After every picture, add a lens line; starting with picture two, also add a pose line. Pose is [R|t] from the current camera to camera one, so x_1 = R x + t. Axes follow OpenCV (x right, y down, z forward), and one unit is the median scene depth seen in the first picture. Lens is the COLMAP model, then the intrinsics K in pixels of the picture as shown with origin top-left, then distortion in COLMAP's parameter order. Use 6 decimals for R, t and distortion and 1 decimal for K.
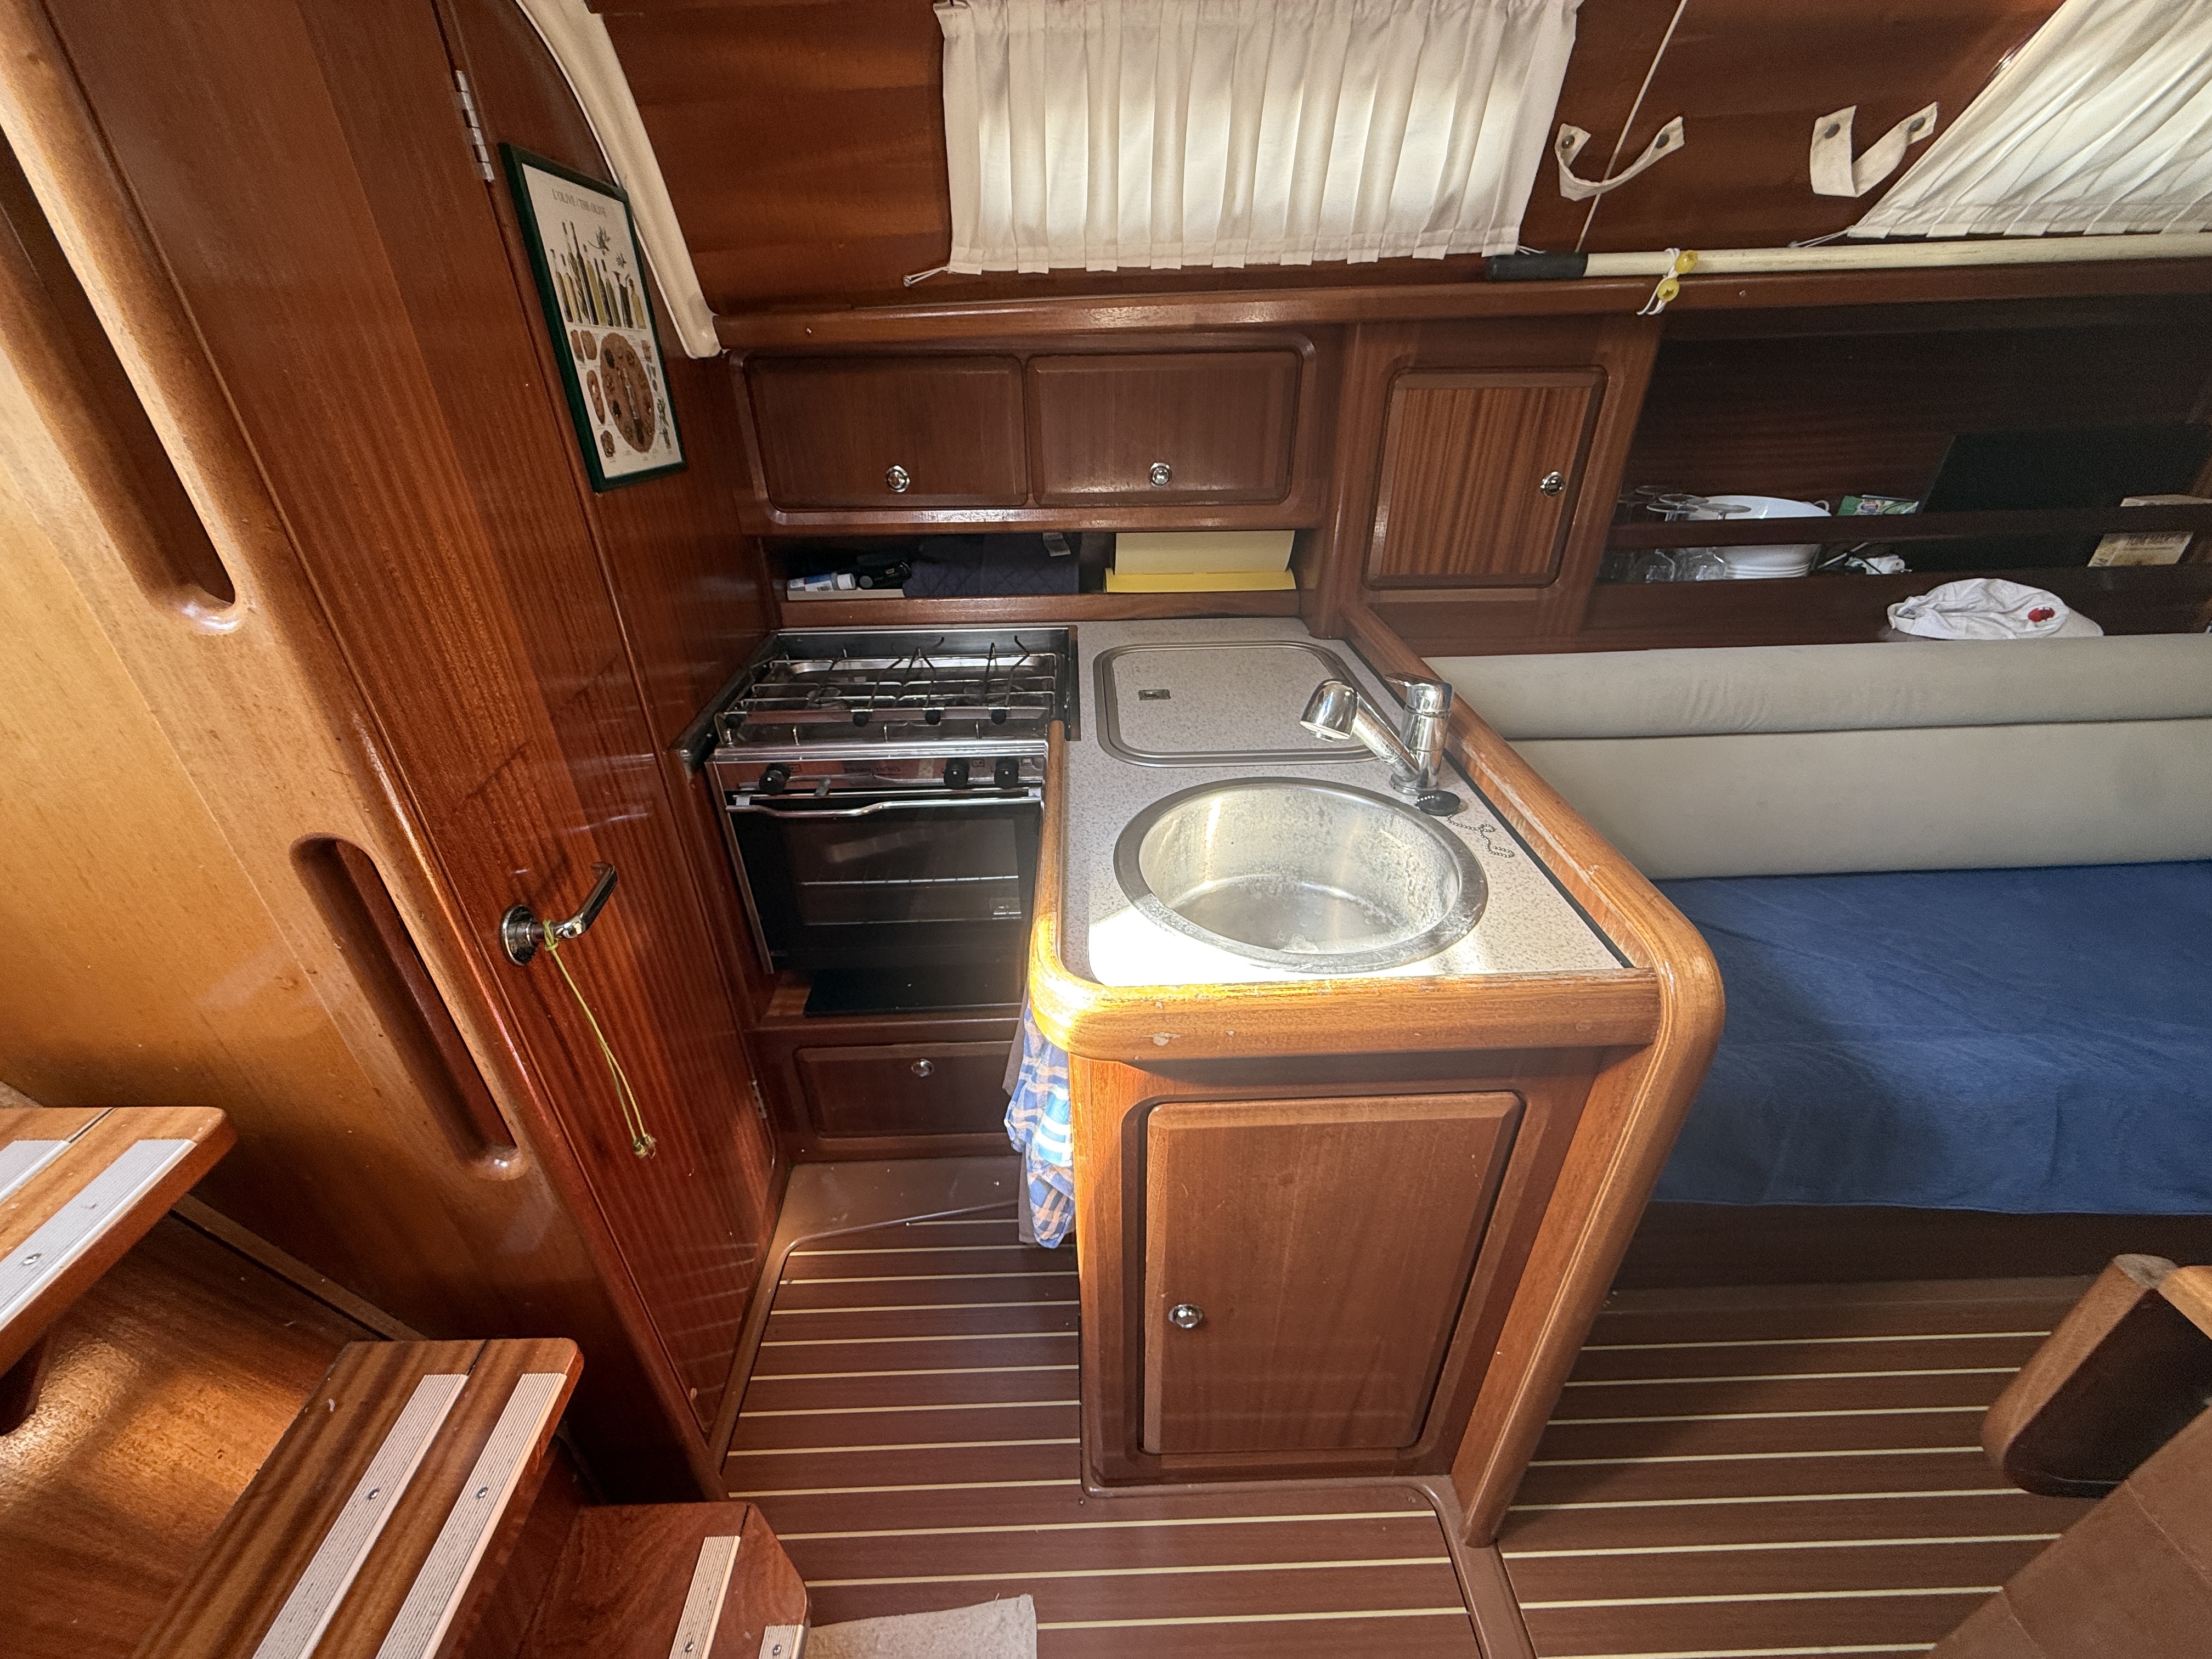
lens RADIAL K [[883.8, 0, 1098.1], [0, 883.8, 817.7], [0, 0, 1]] dist [0.001753, 0.000274]
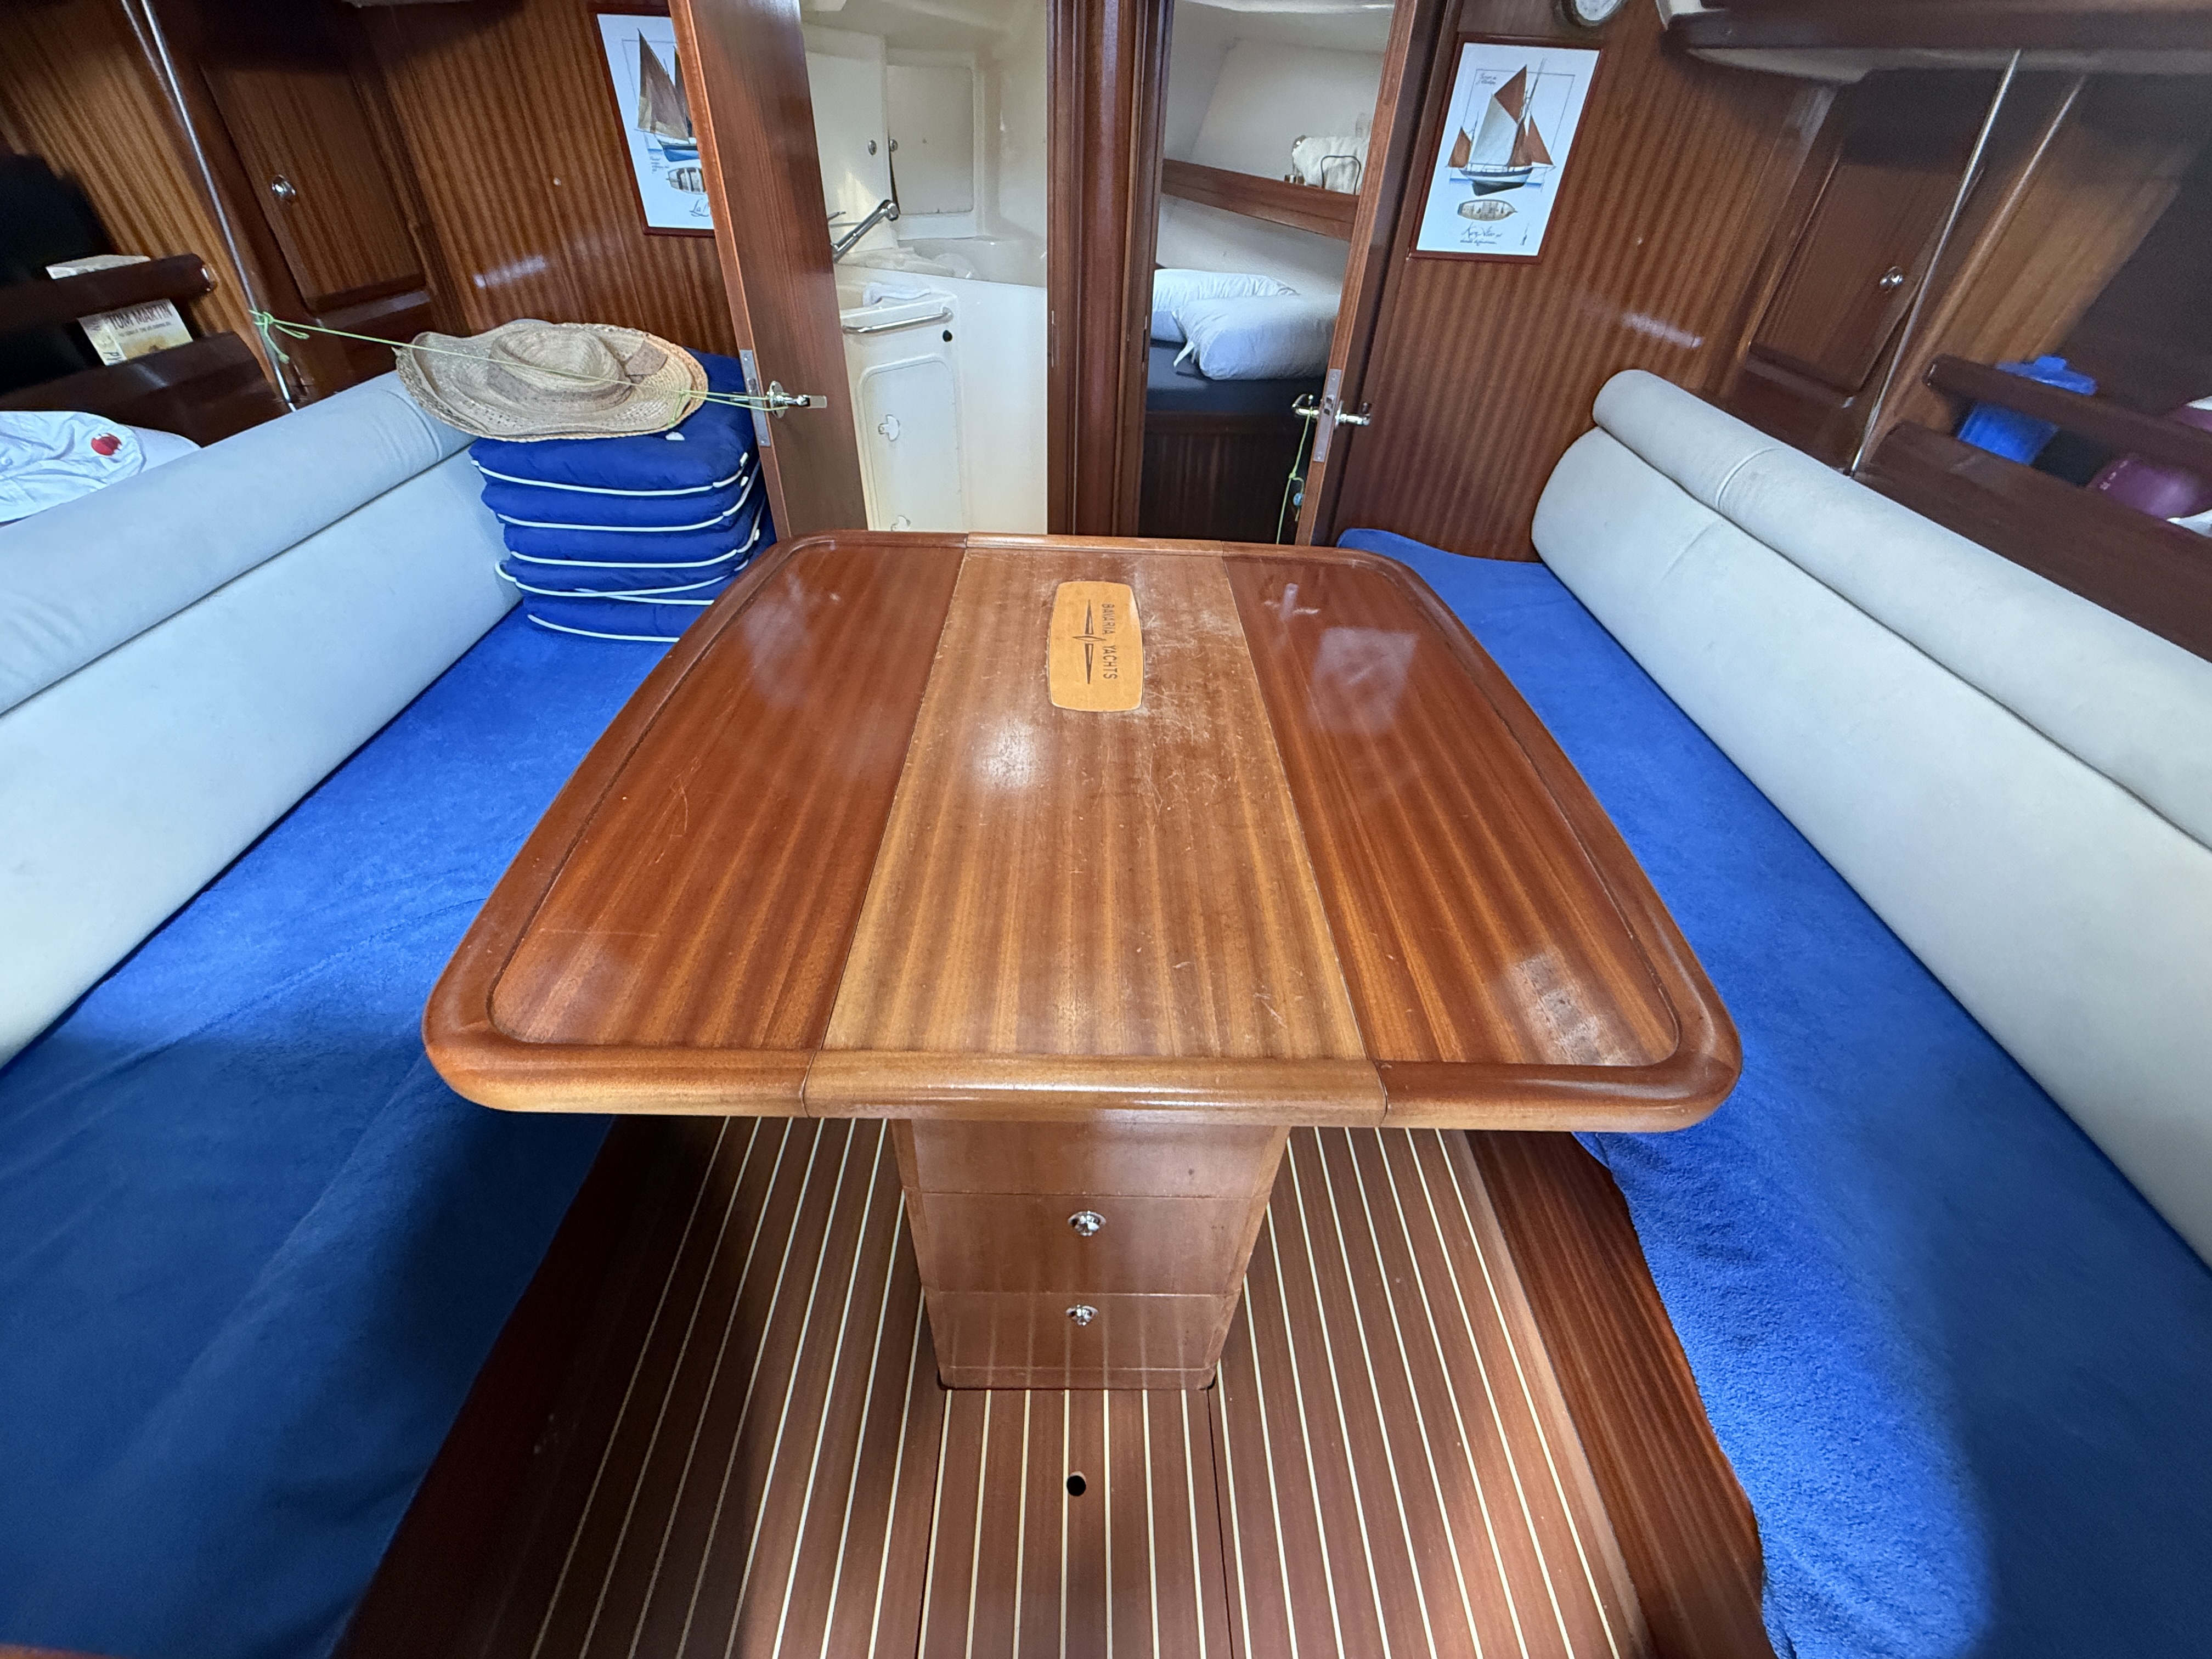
lens RADIAL K [[883.8, 0, 1096.3], [0, 883.8, 839.4], [0, 0, 1]] dist [0.001753, 0.000274]
pose [[0.023354, -0.633345, 0.773517, 0.293456], [0.464318, 0.692087, 0.552652, -0.023978], [-0.885361, 0.346251, 0.310236, 0.142660]]
